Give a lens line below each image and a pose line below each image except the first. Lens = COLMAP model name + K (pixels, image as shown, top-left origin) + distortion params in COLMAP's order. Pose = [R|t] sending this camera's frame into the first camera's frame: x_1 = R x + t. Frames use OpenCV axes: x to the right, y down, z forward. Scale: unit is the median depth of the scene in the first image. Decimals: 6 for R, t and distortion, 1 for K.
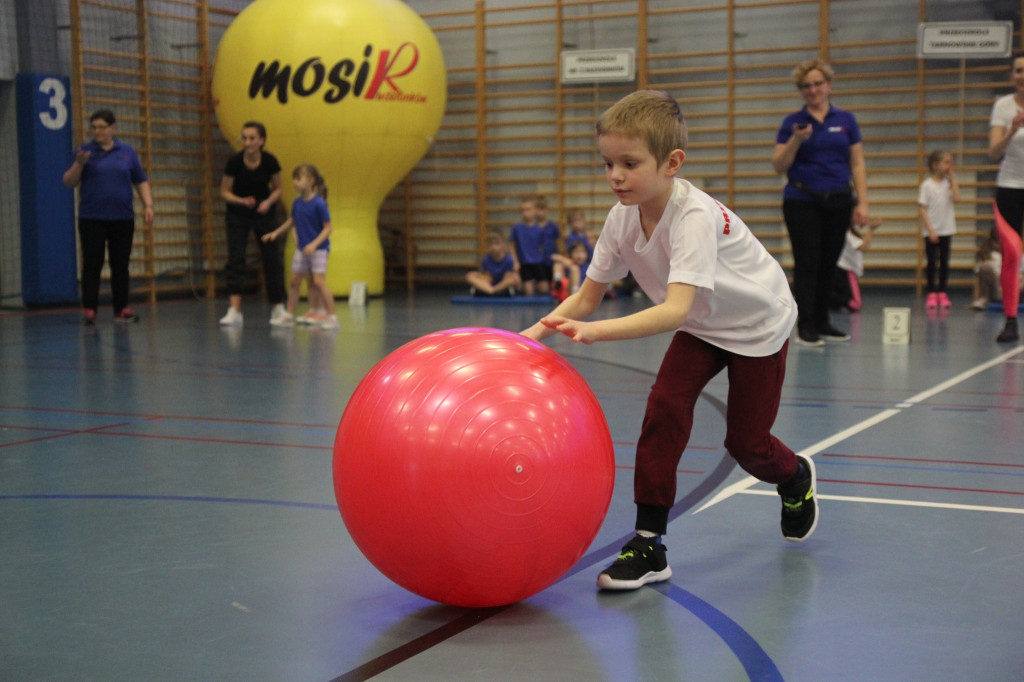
lens RADIAL K [[1568.5, 0, 514.1], [0, 1568.5, 342.4], [0, 0, 1]] dist [0.039427, 0.000000]
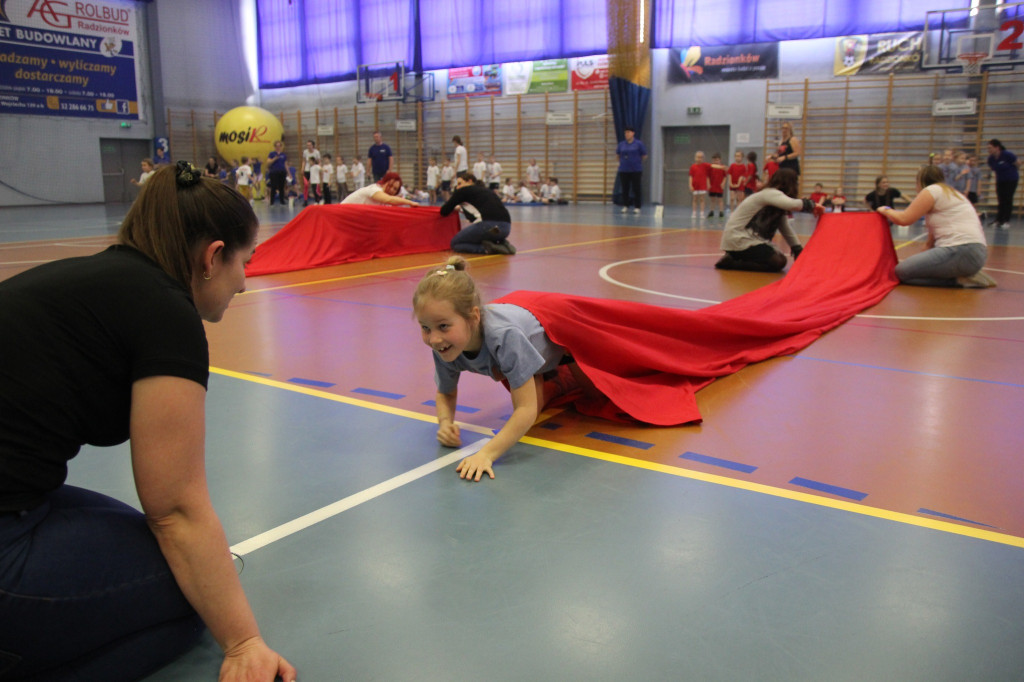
lens RADIAL K [[793.7, 0, 506.9], [0, 793.7, 342.0], [0, 0, 1]] dist [-0.128854, 0.096756]
pose [[0.993674, 0.035464, -0.106558, 0.681337], [-0.021398, 0.991236, 0.130358, 0.048121], [0.110247, -0.127253, 0.985724, -0.706980]]
